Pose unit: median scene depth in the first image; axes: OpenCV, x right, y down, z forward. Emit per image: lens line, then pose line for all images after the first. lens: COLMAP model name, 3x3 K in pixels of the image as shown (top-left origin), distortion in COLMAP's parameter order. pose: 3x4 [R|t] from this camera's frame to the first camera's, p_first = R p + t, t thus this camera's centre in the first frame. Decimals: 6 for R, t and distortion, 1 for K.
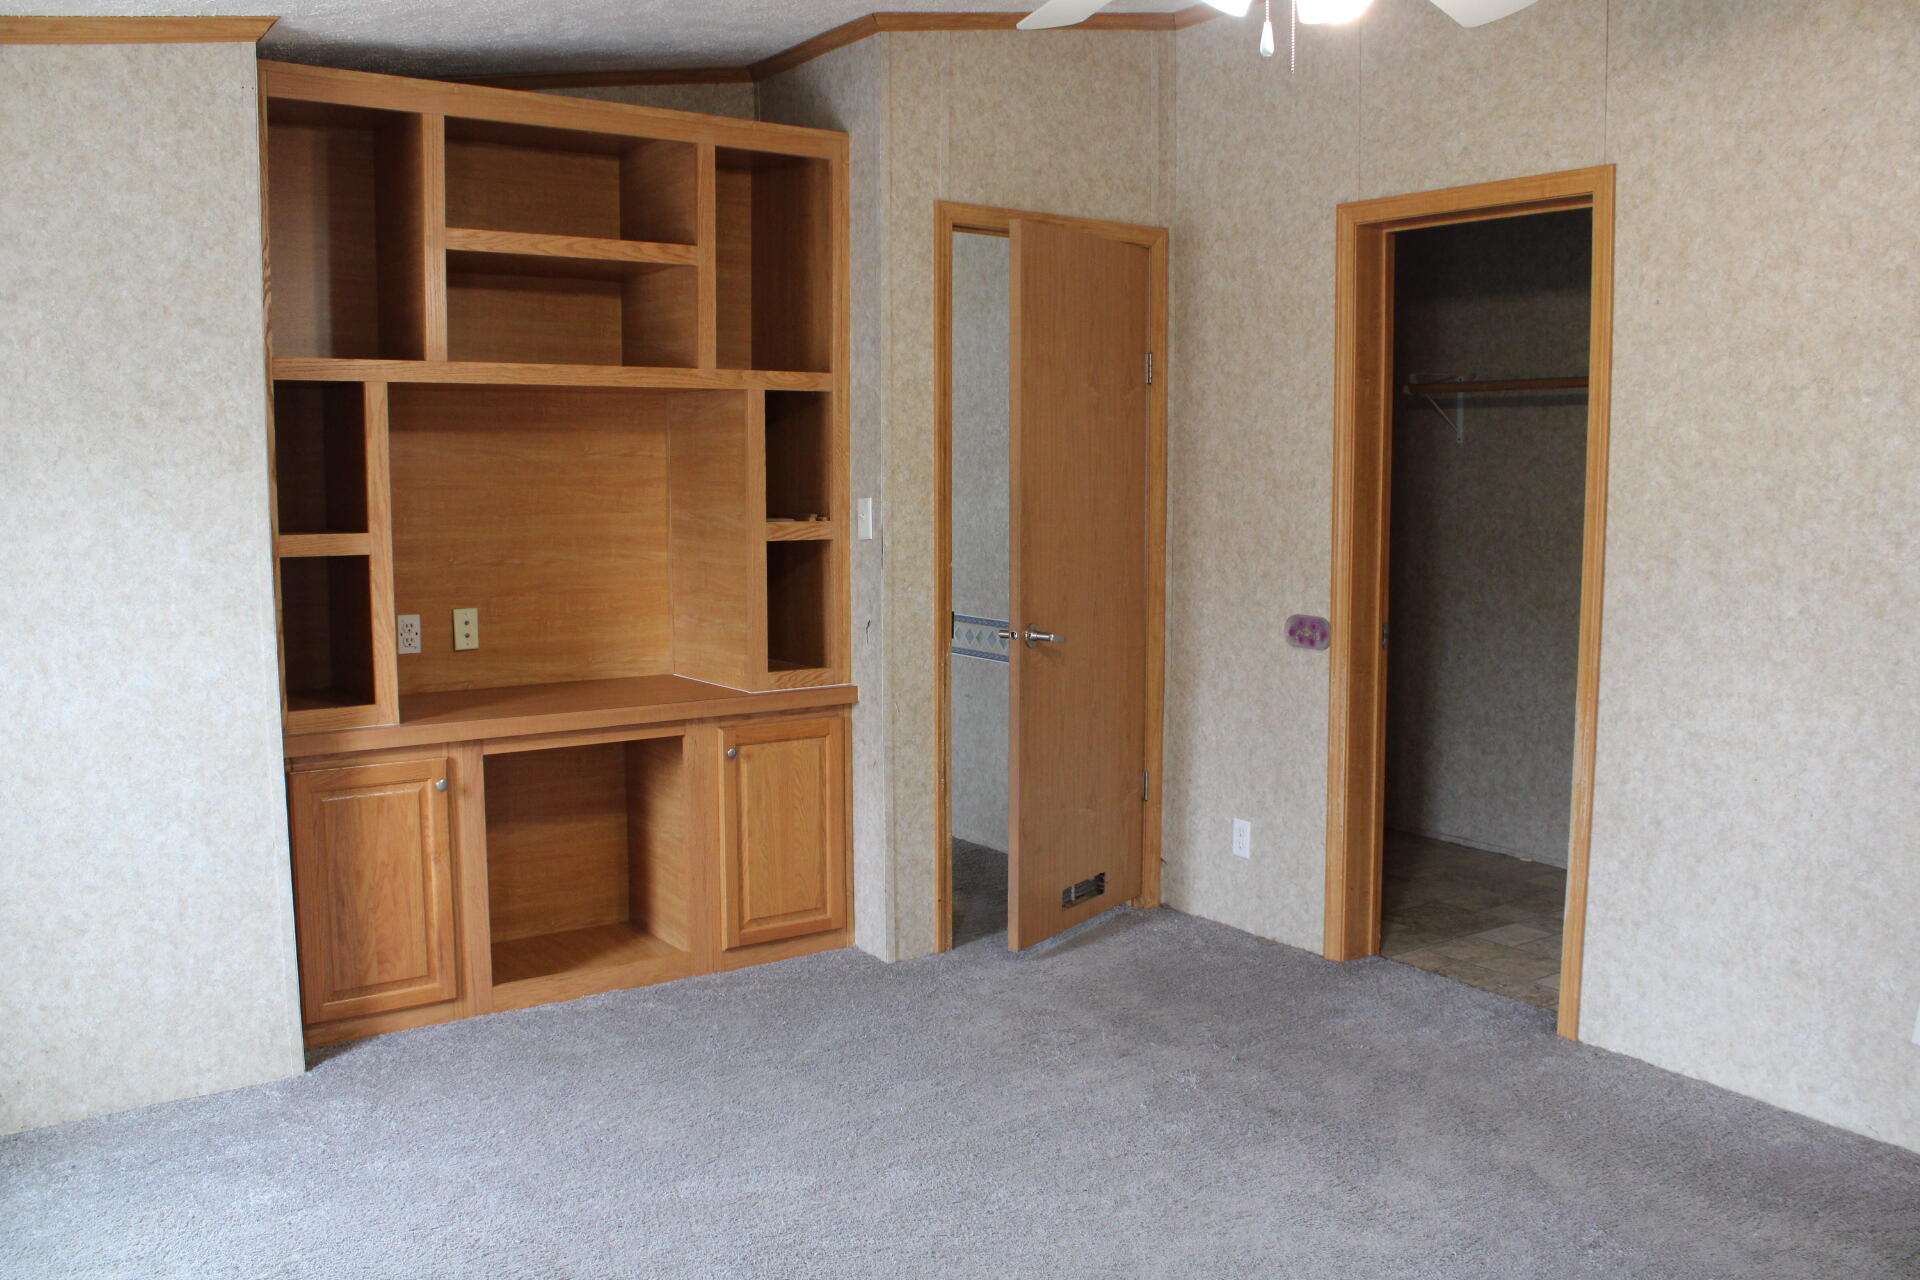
lens RADIAL K [[1595.4, 0, 968.1], [0, 1595.4, 645.6], [0, 0, 1]] dist [-0.158341, 0.131275]
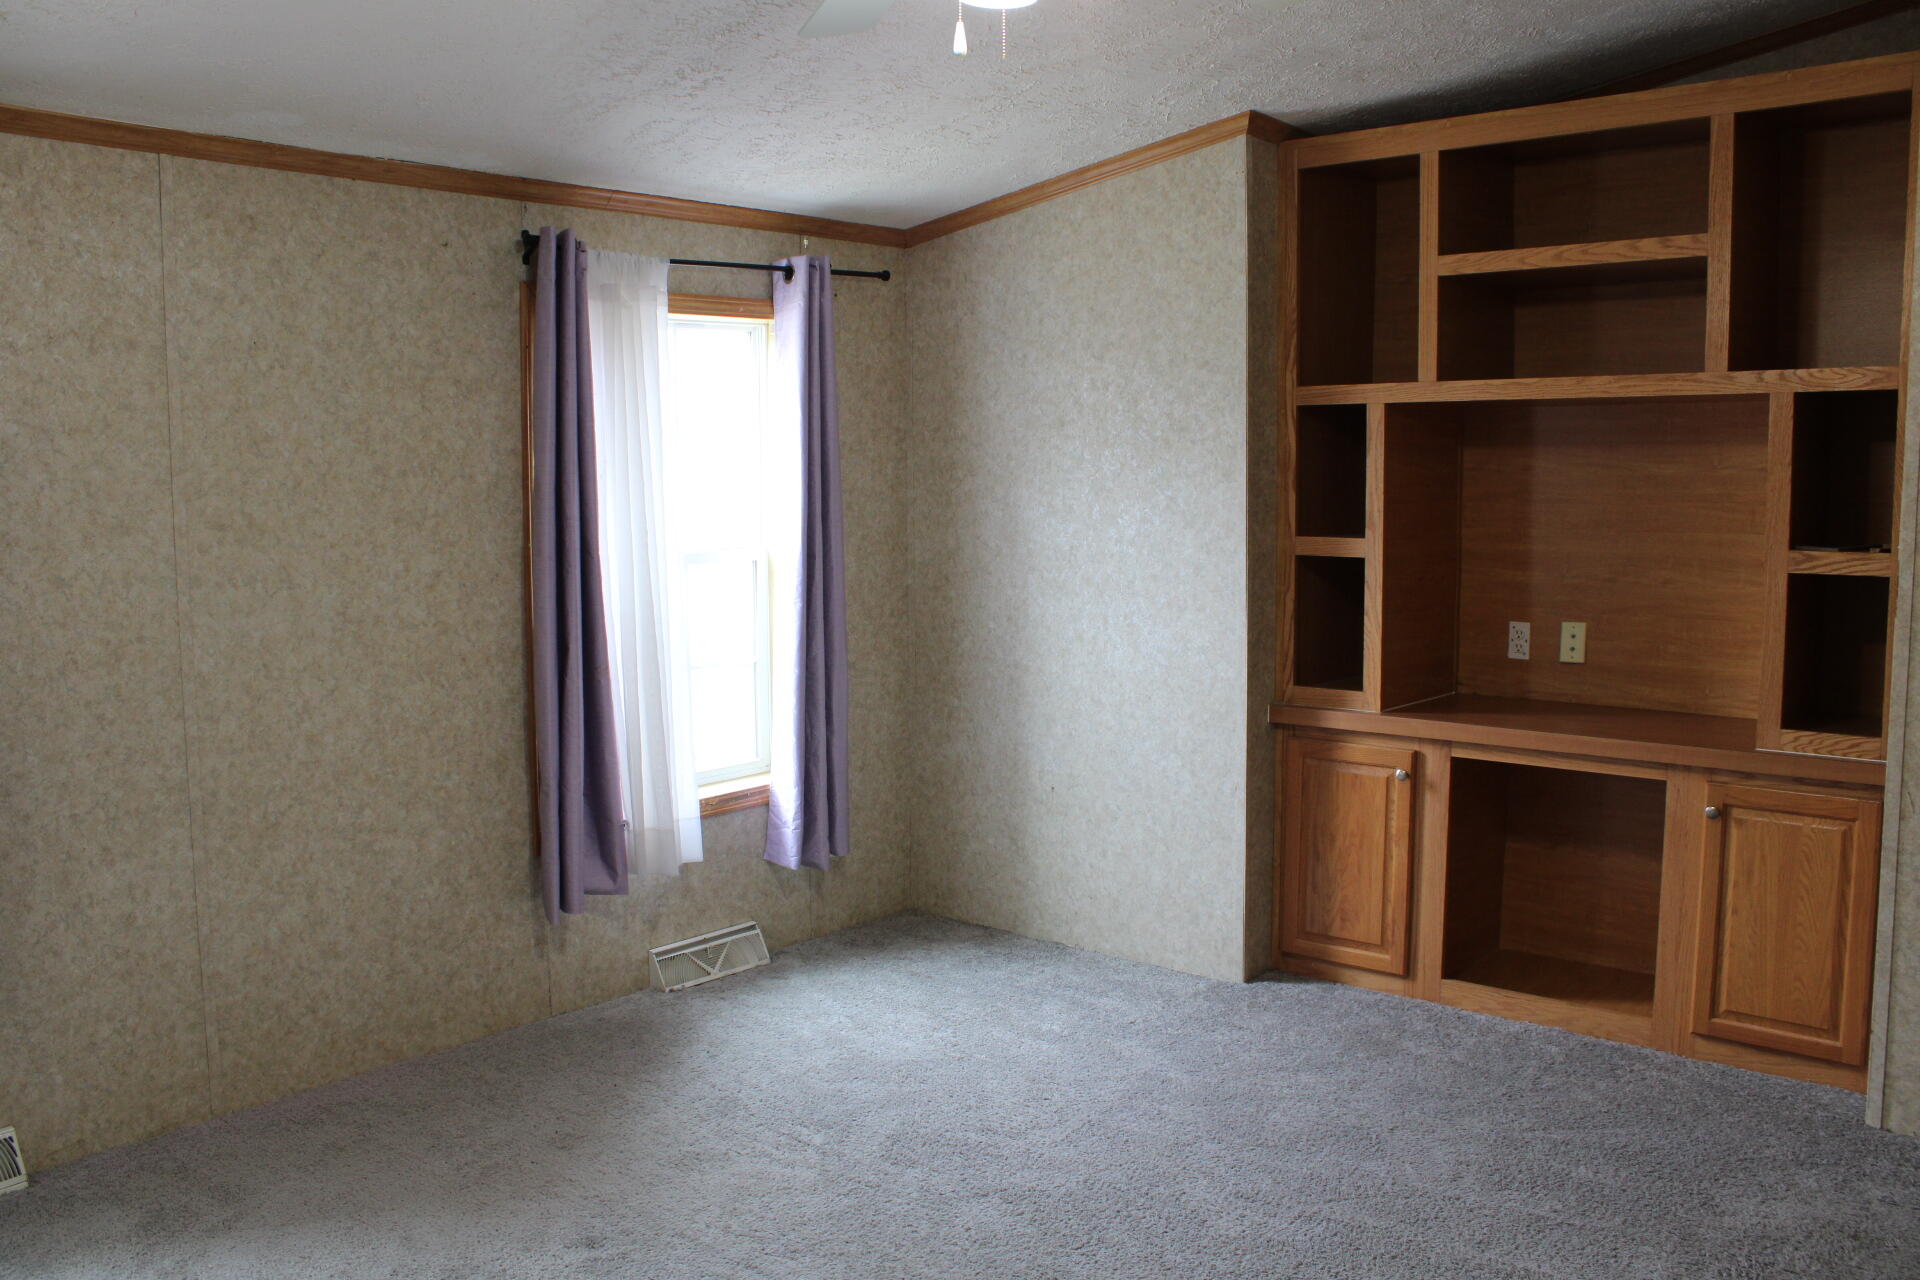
lens RADIAL K [[1595.4, 0, 962.2], [0, 1595.4, 644.6], [0, 0, 1]] dist [-0.158341, 0.131275]
pose [[0.238487, 0.097207, -0.966268, 0.651962], [-0.102944, 0.991902, 0.074378, -0.051079], [0.965674, 0.081733, 0.246563, 0.447499]]
